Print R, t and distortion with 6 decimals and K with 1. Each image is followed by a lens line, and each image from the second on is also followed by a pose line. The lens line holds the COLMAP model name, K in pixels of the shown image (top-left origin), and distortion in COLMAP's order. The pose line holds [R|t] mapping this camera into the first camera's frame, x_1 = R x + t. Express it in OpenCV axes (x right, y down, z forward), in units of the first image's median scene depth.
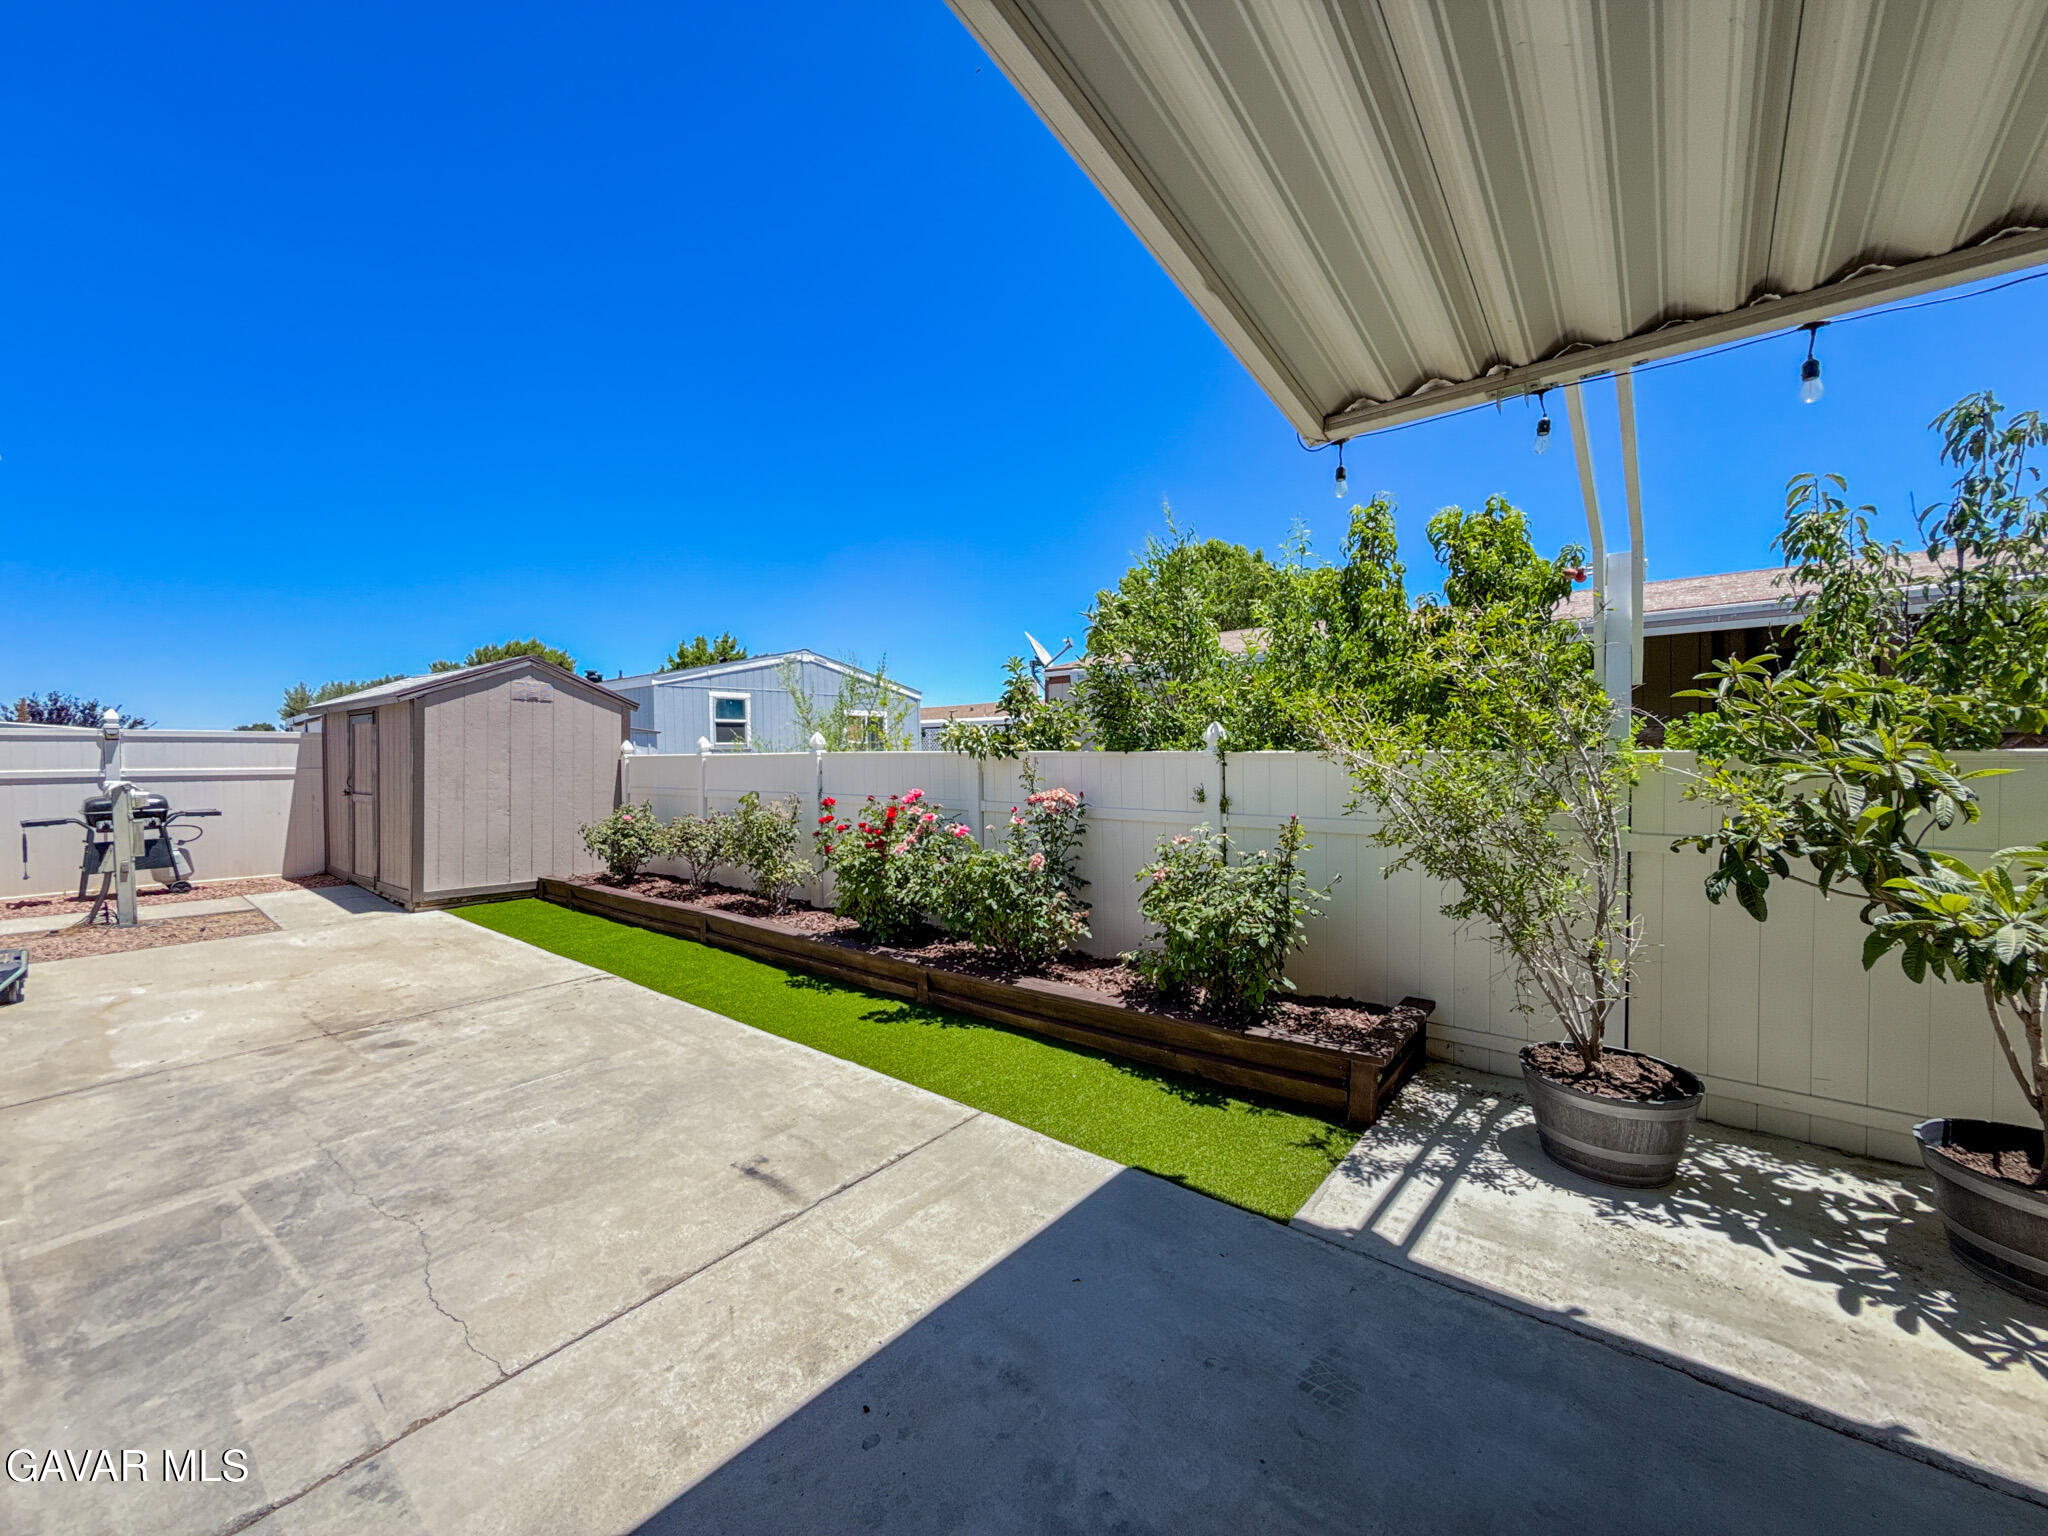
lens RADIAL K [[813.1, 0, 1016.2], [0, 813.1, 765.0], [0, 0, 1]] dist [-0.000326, 0.000137]
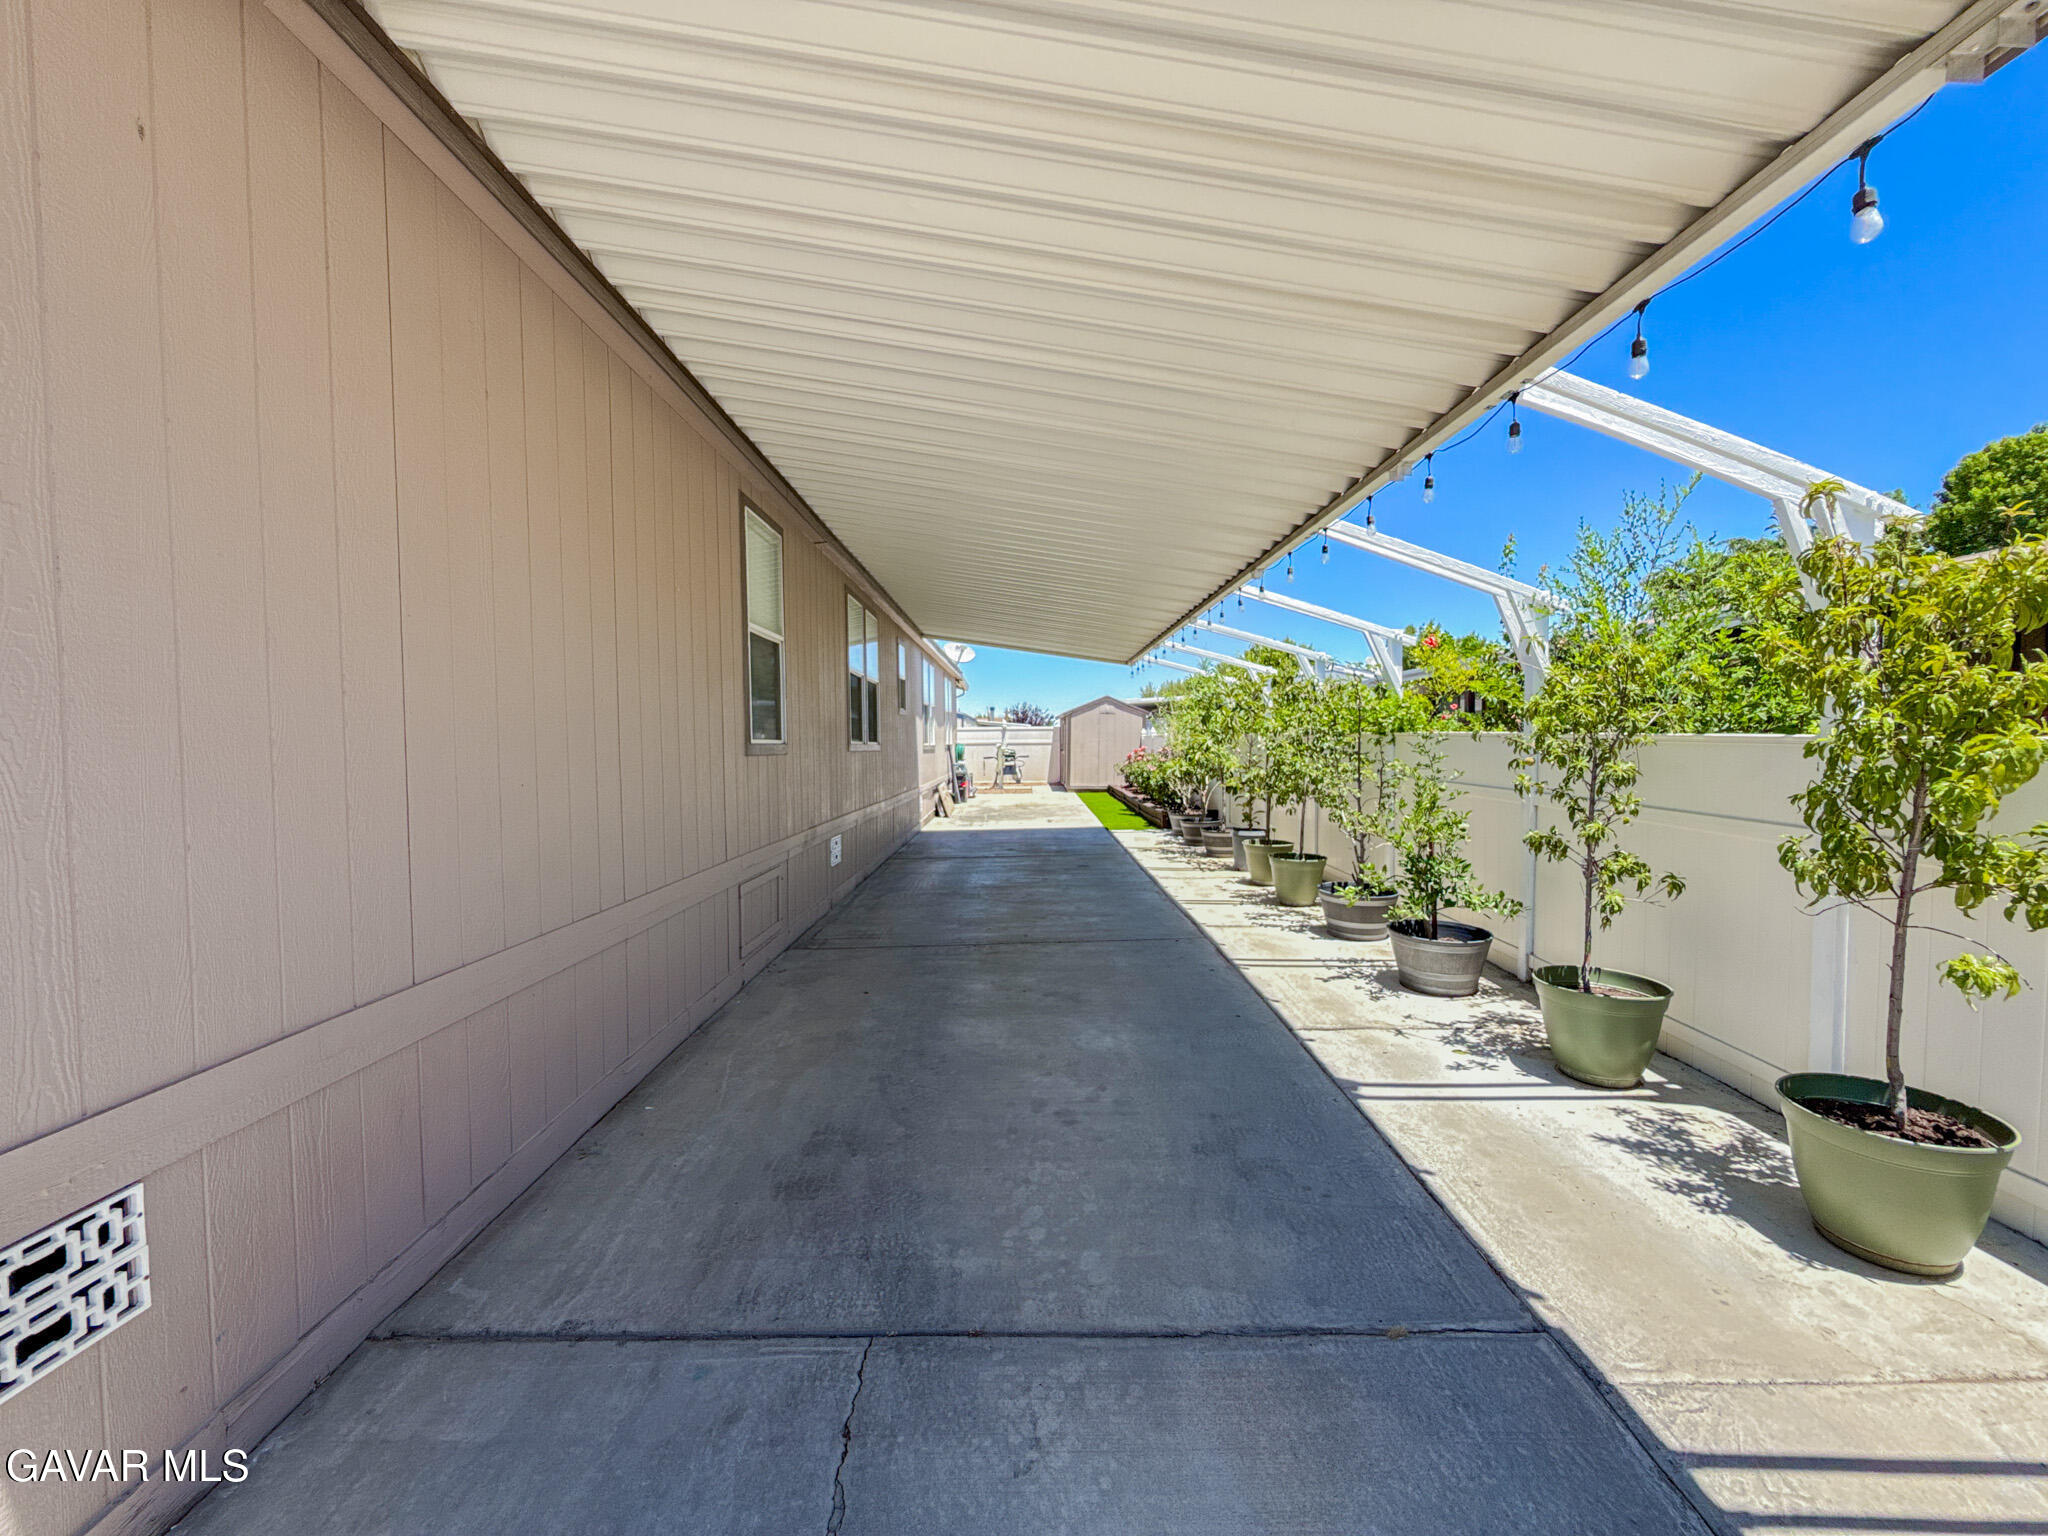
lens RADIAL K [[819.4, 0, 1027.8], [0, 819.4, 770.3], [0, 0, 1]] dist [0.001537, 0.000137]
pose [[0.633421, 0.035083, -0.773011, 0.799740], [-0.006793, 0.999185, 0.039781, -0.003987], [0.773777, -0.019947, 0.633143, -0.522571]]
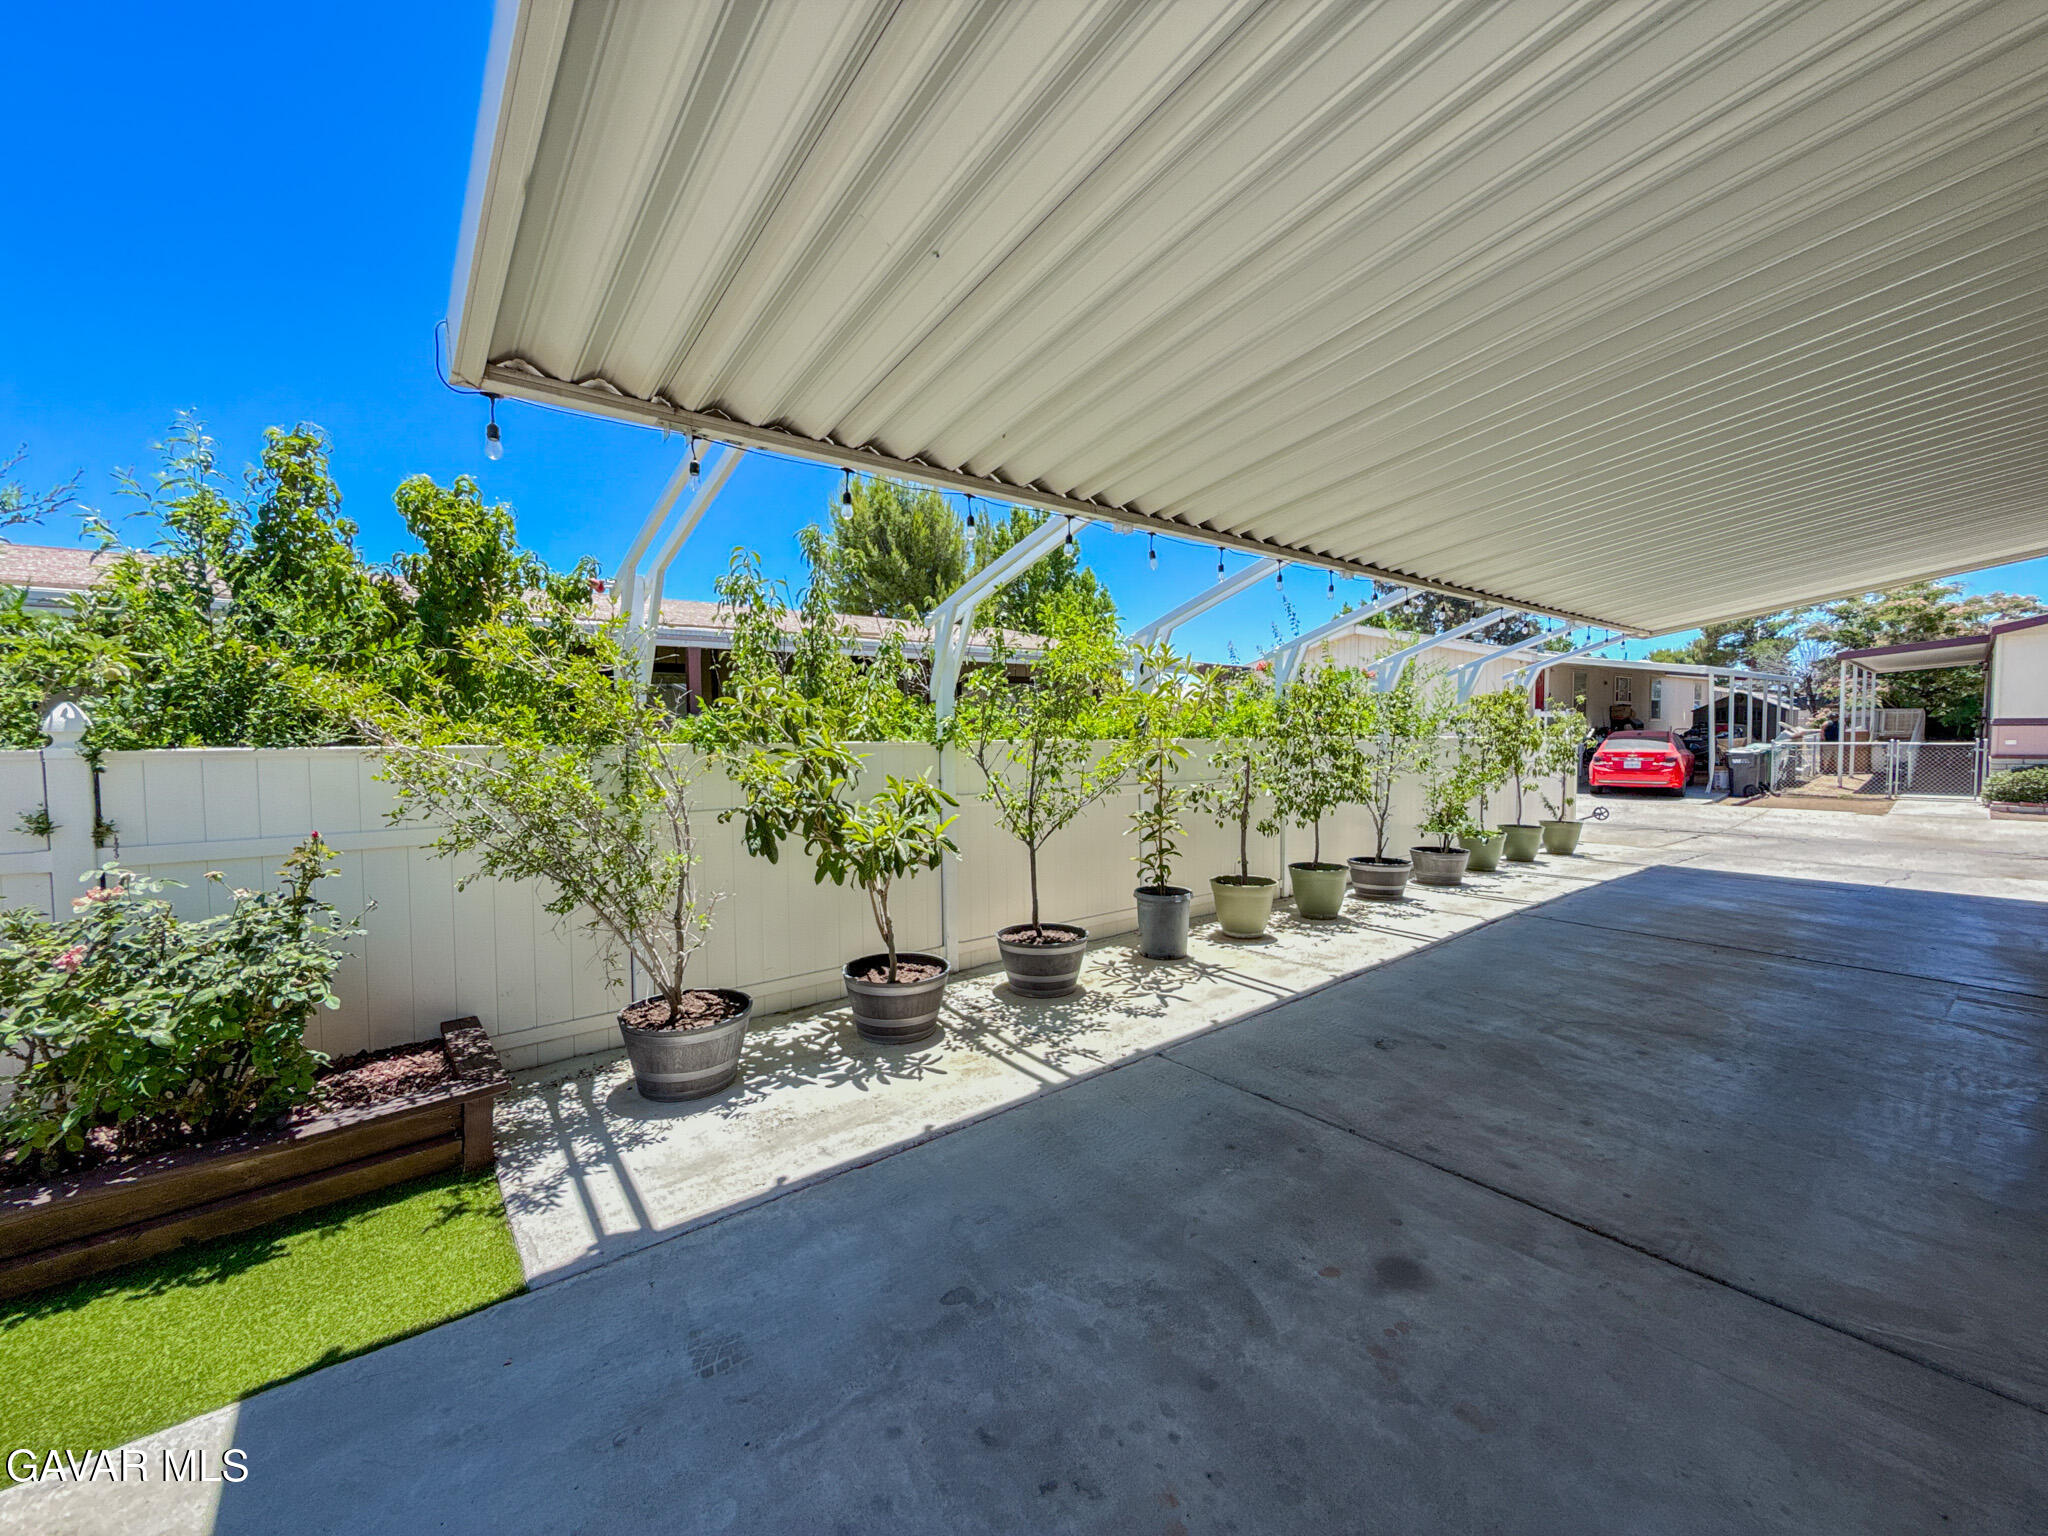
lens RADIAL K [[819.1, 0, 1027.1], [0, 819.1, 767.0], [0, 0, 1]] dist [-0.000411, 0.000453]
pose [[0.196973, -0.034382, 0.979806, -0.356341], [0.023554, 0.999262, 0.030330, -0.009439], [-0.980126, 0.017104, 0.197637, 0.256631]]
